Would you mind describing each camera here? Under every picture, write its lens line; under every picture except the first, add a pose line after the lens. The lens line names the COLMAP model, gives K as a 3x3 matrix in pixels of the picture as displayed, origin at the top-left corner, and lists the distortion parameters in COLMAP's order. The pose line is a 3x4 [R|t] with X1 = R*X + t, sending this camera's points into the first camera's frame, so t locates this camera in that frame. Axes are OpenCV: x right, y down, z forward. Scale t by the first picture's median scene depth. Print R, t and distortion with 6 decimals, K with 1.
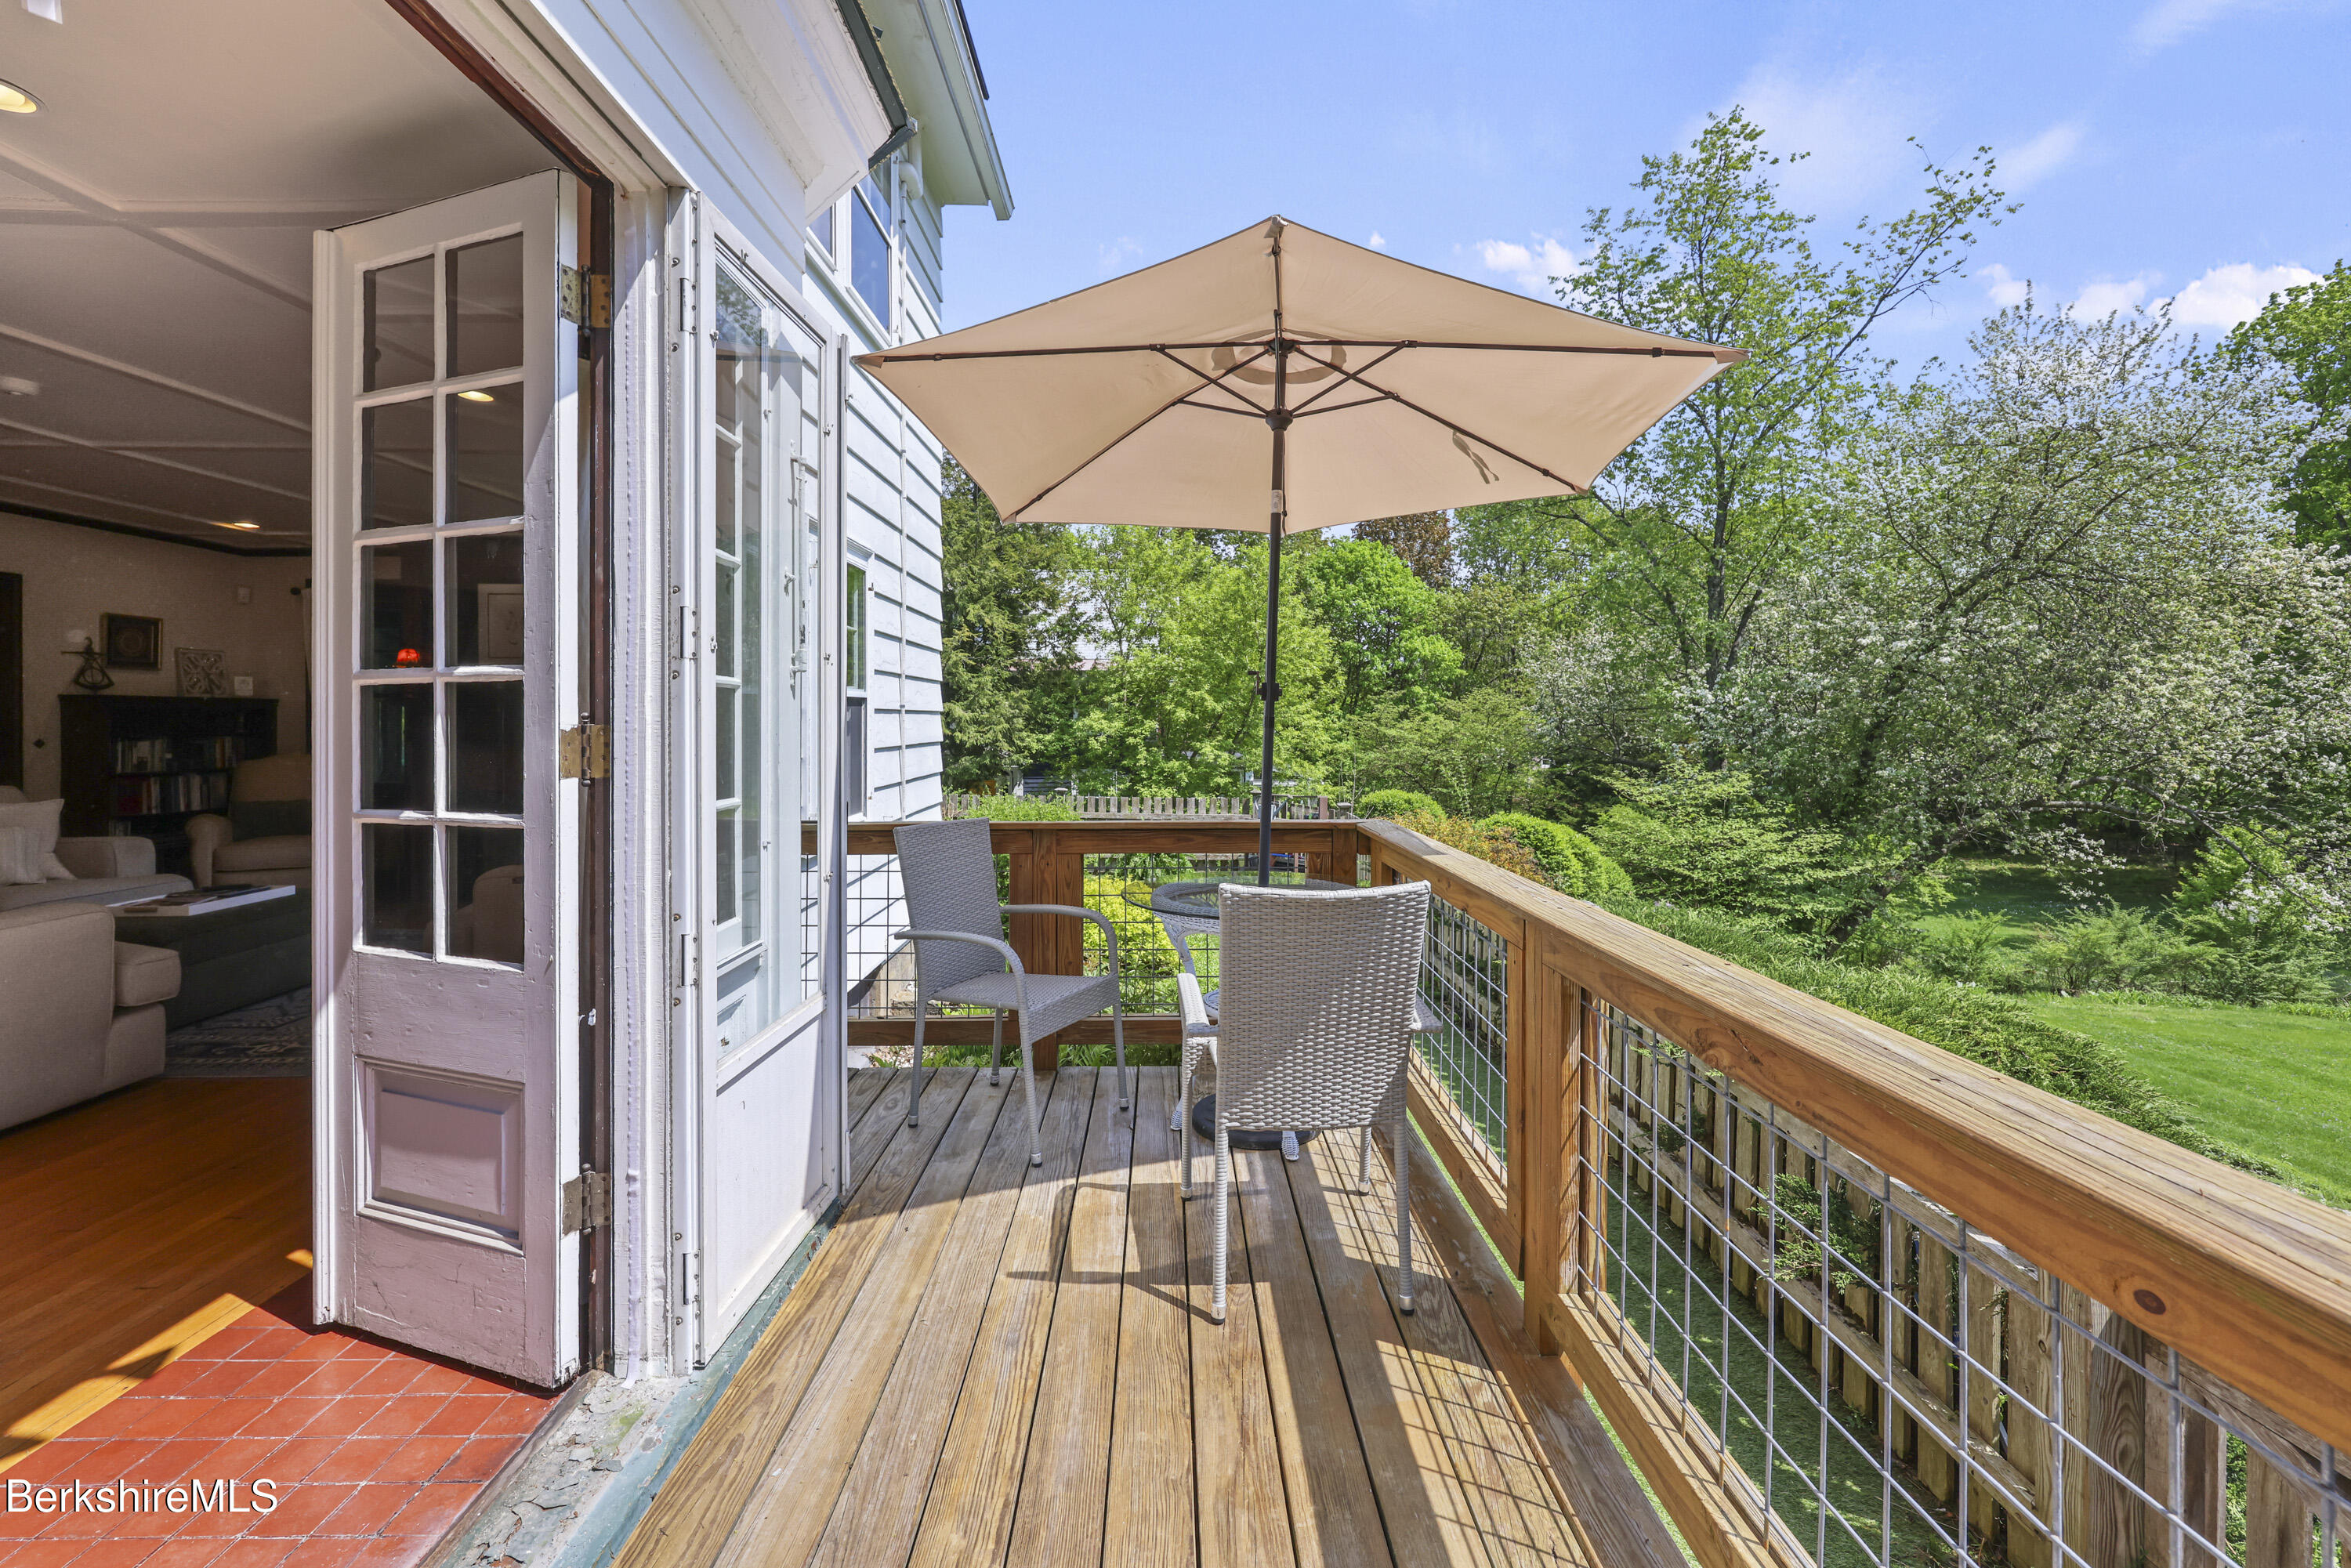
lens RADIAL K [[950.7, 0, 1150.7], [0, 950.7, 731.2], [0, 0, 1]] dist [0.006804, 0.000873]
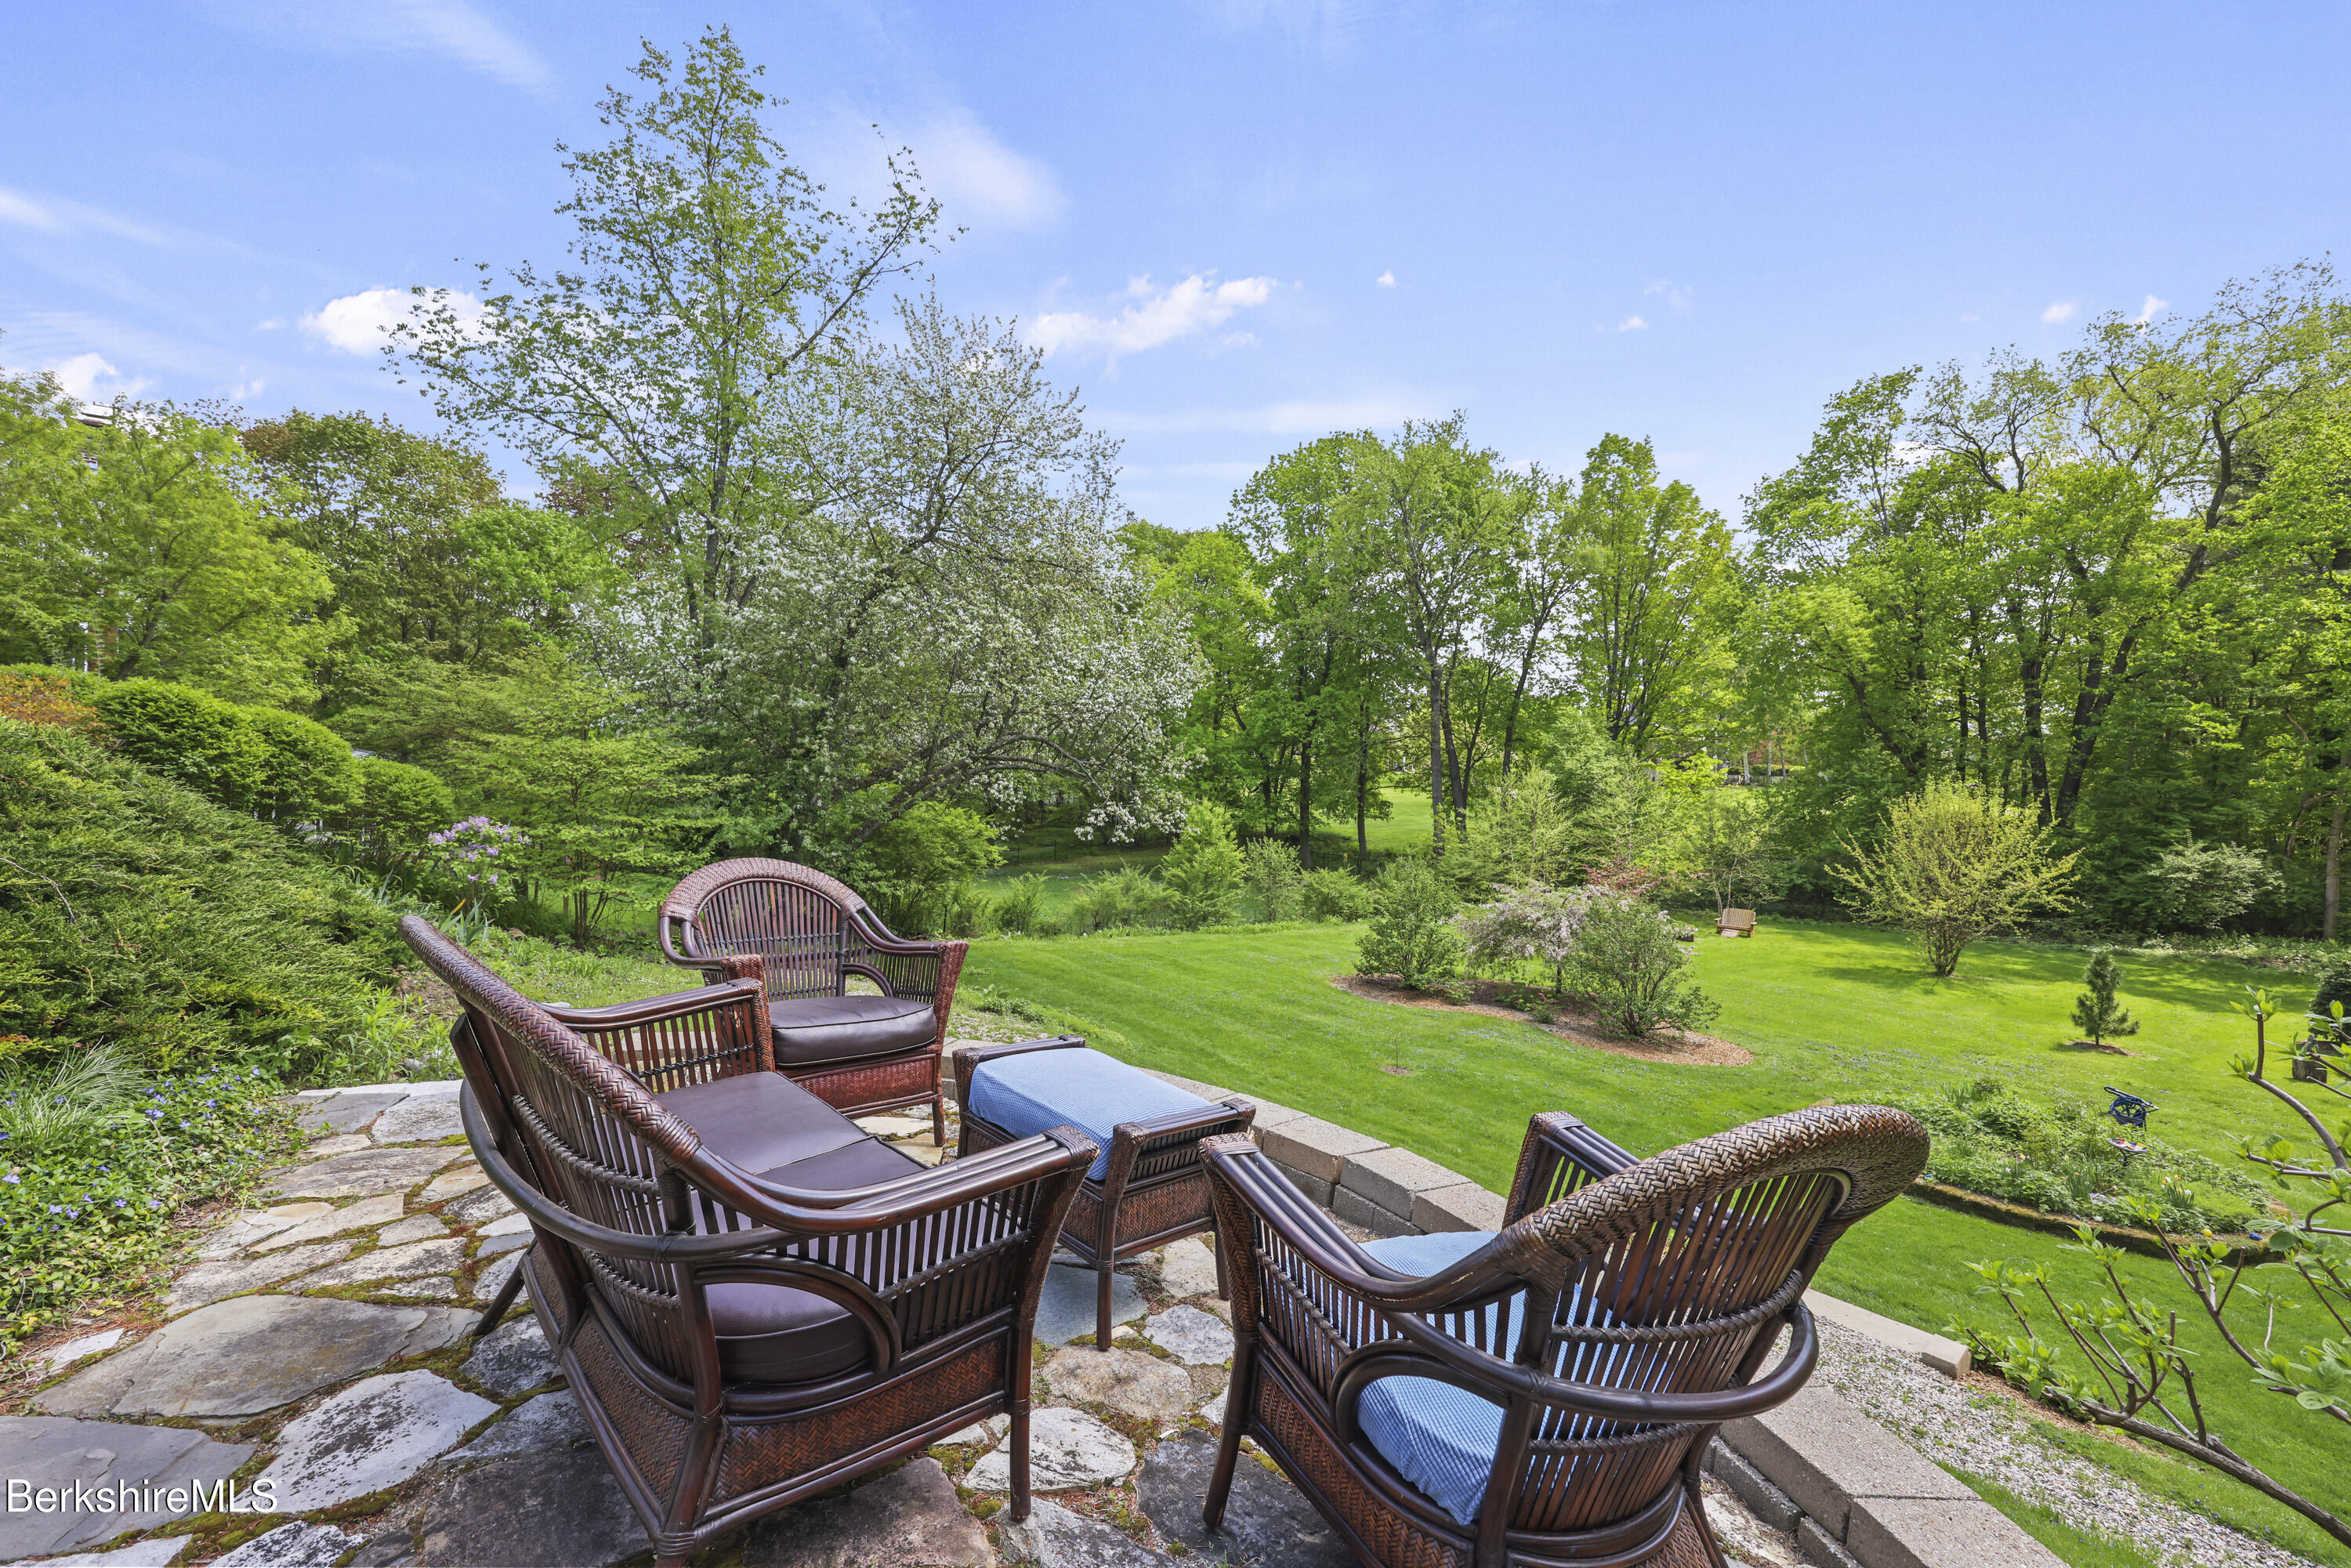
lens RADIAL K [[950.7, 0, 1186.8], [0, 950.7, 776.6], [0, 0, 1]] dist [0.006804, 0.000873]
pose [[0.758904, 0.025396, 0.650707, 0.228929], [-0.032473, 0.999472, -0.001136, 0.062129], [-0.650392, -0.020268, 0.759328, -0.037172]]
